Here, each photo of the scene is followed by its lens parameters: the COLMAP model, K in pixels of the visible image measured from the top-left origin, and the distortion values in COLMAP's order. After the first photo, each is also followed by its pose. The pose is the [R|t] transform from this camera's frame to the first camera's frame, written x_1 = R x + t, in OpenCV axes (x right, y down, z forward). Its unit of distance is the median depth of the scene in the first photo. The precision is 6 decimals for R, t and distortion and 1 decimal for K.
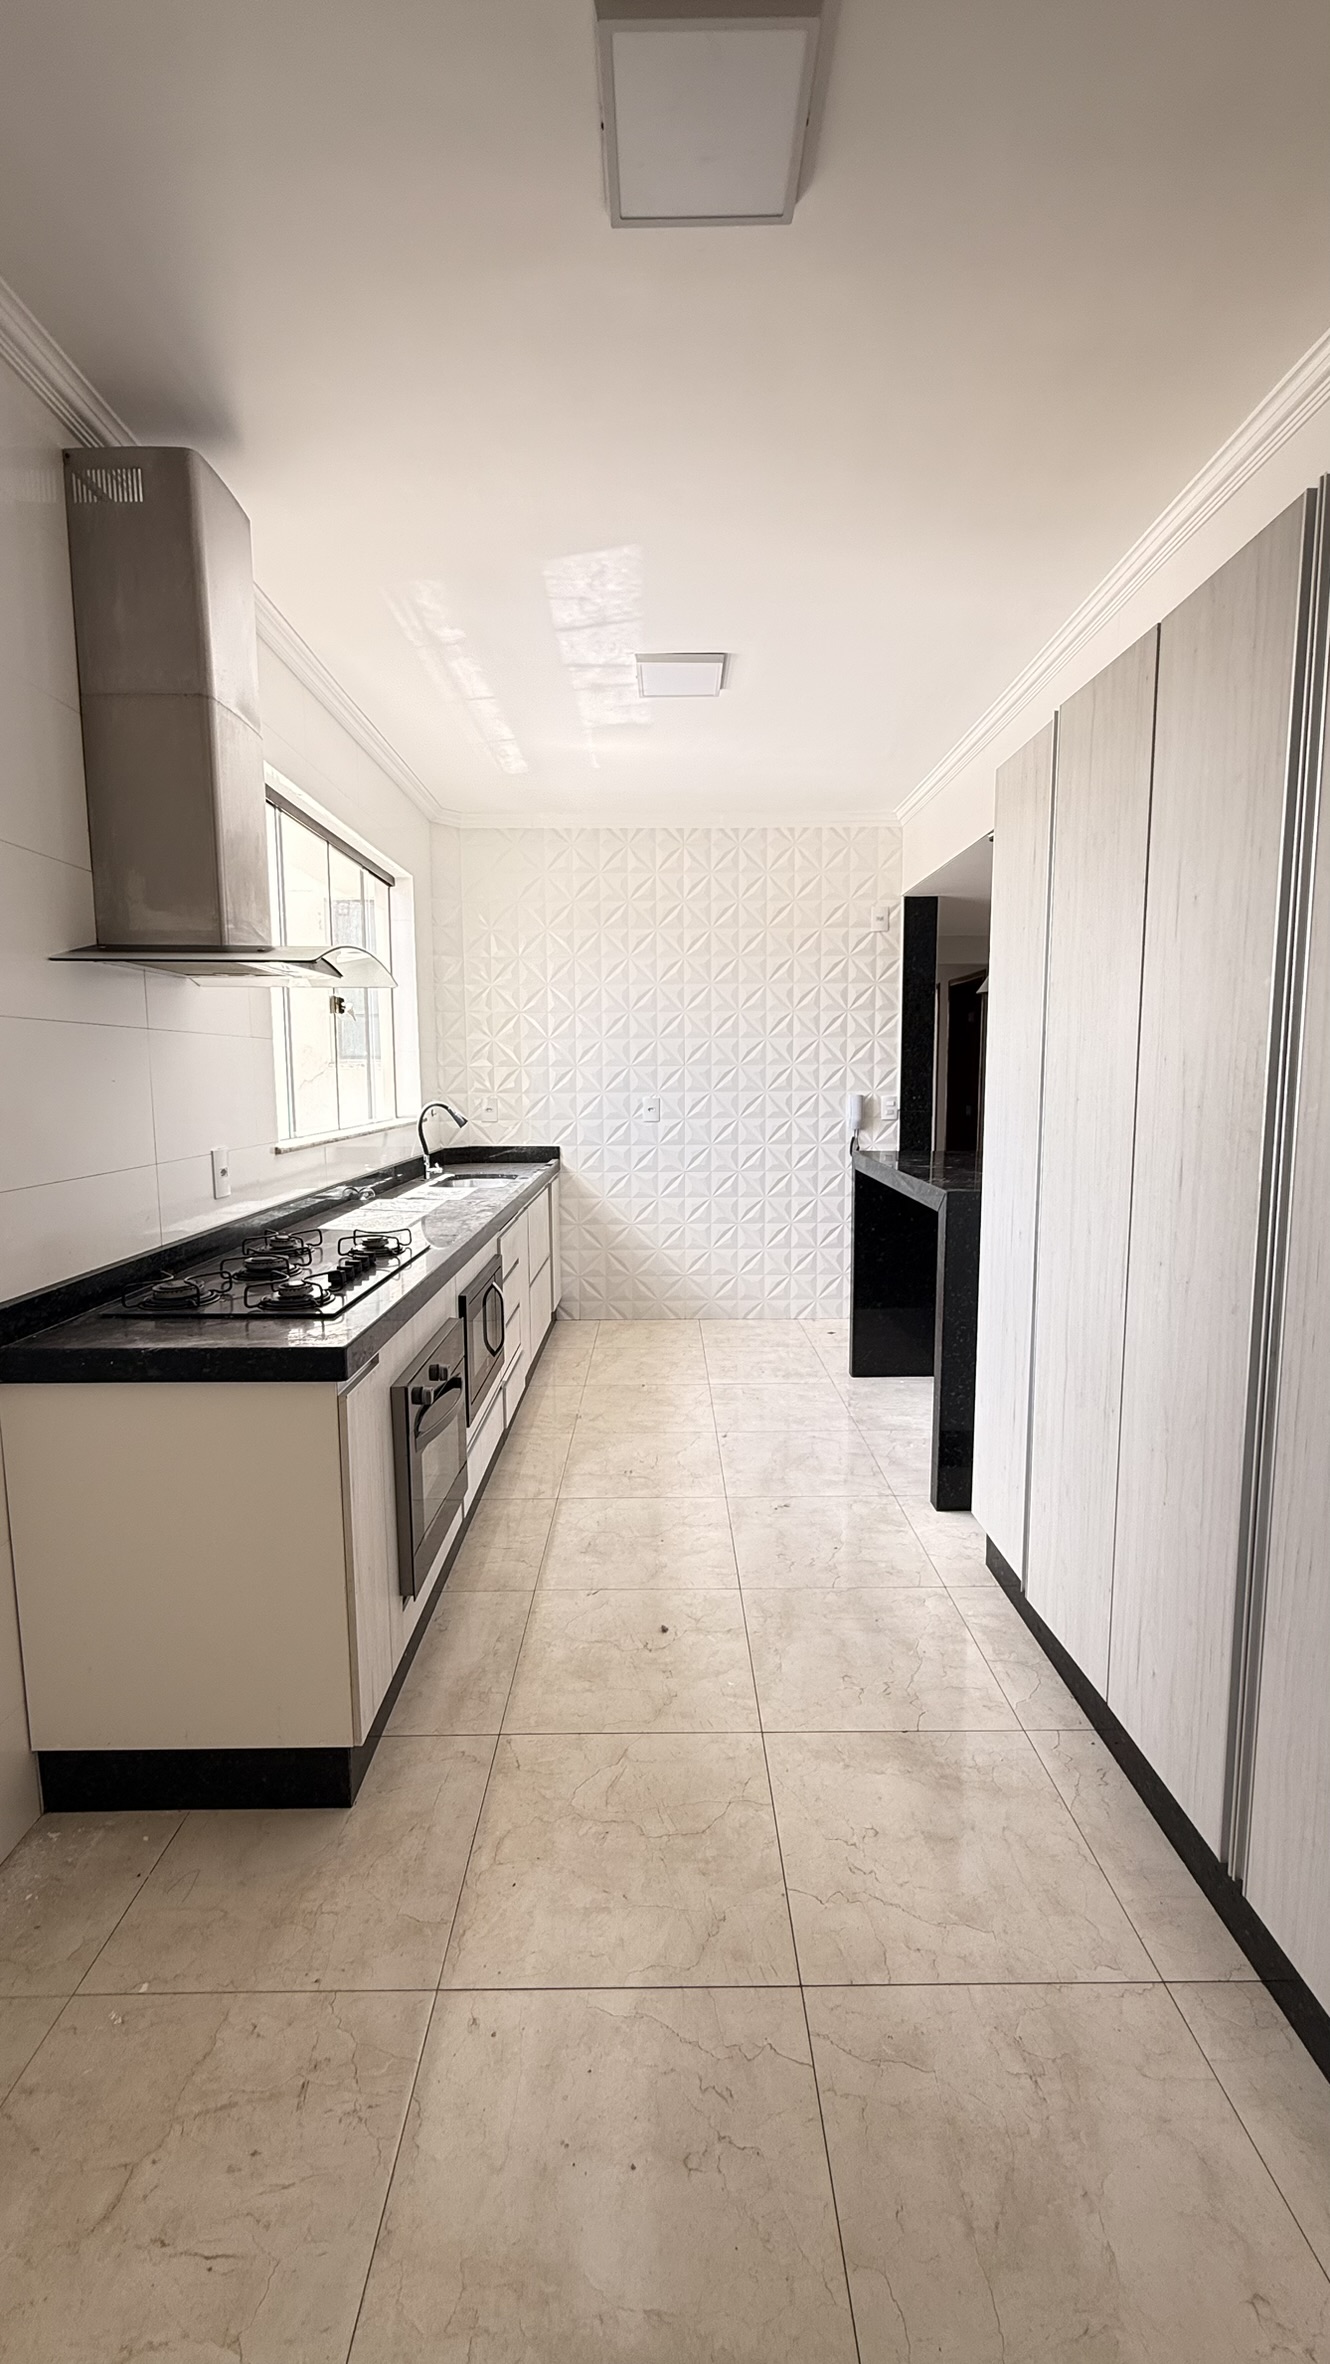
lens RADIAL K [[938.5, 0, 662.9], [0, 938.5, 1176.9], [0, 0, 1]] dist [-0.002070, 0.000341]
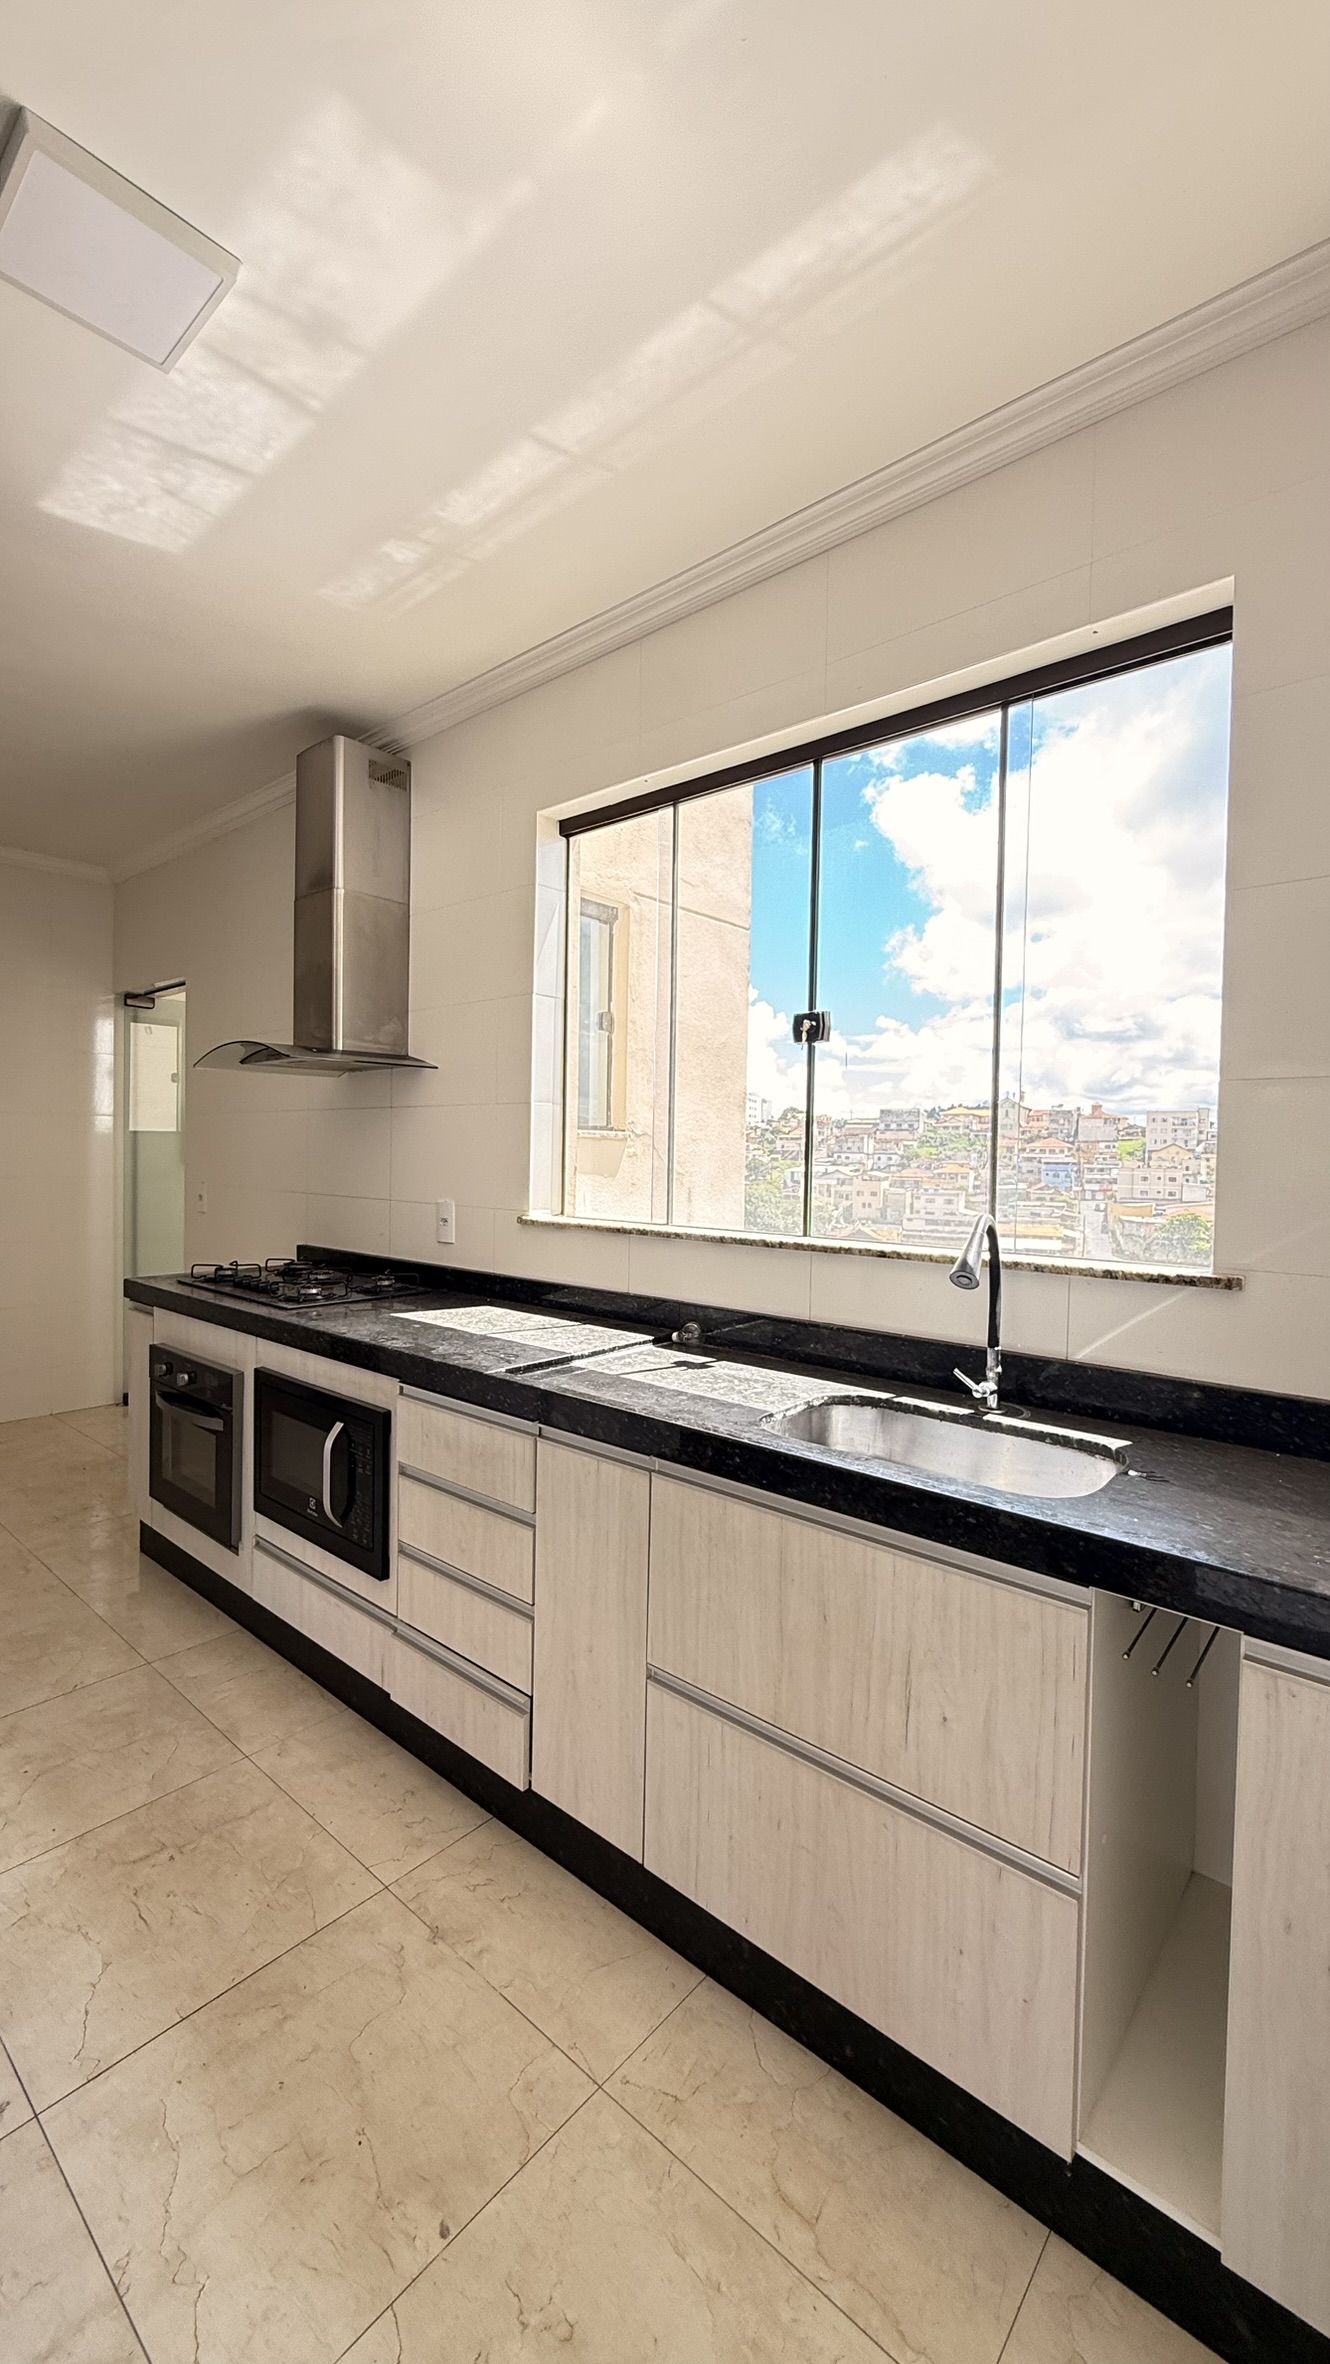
lens RADIAL K [[938.5, 0, 661.8], [0, 938.5, 1177.6], [0, 0, 1]] dist [-0.002070, 0.000341]
pose [[-0.658412, 0.012677, -0.752551, 0.191551], [-0.097904, 0.989921, 0.102332, -0.167759], [0.746263, 0.141054, -0.650534, 1.587480]]
